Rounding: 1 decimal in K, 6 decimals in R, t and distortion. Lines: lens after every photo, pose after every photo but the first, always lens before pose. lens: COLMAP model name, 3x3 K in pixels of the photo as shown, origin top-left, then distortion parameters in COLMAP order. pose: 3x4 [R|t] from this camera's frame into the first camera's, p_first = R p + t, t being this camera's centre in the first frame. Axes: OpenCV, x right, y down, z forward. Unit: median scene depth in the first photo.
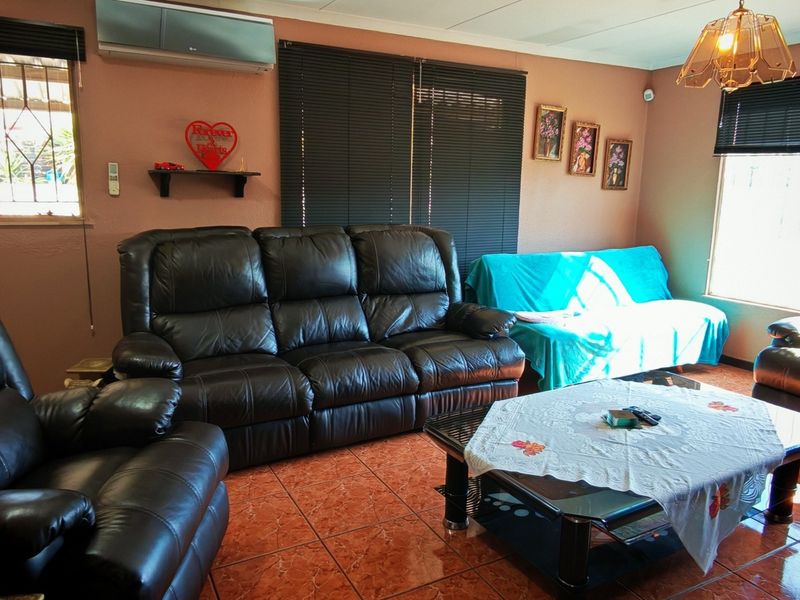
lens RADIAL K [[594.8, 0, 402.4], [0, 594.8, 299.8], [0, 0, 1]] dist [-0.001955, 0.003823]
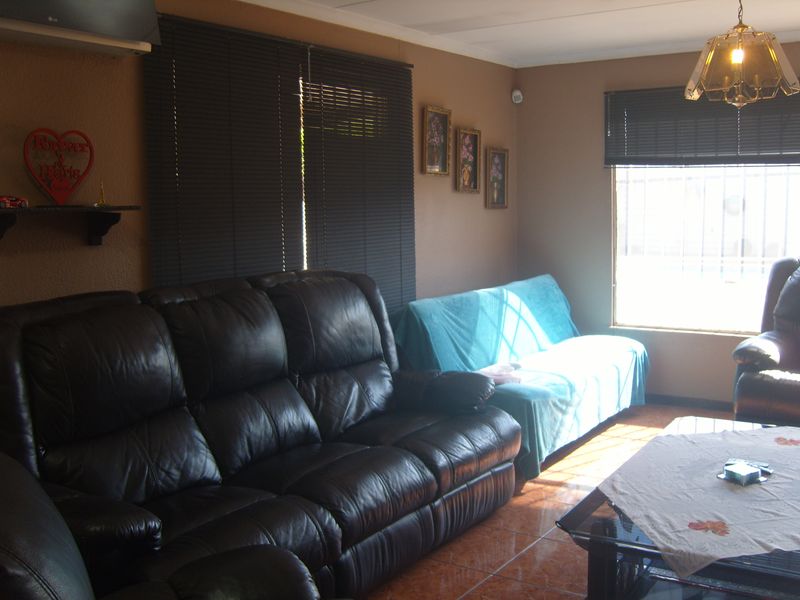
lens RADIAL K [[827.9, 0, 401.4], [0, 827.9, 294.4], [0, 0, 1]] dist [-0.119500, 0.000000]
pose [[0.889595, -0.082754, 0.449191, -0.324290], [0.117622, 0.991787, -0.050227, -0.033690], [-0.441346, 0.097517, 0.892023, 0.079520]]
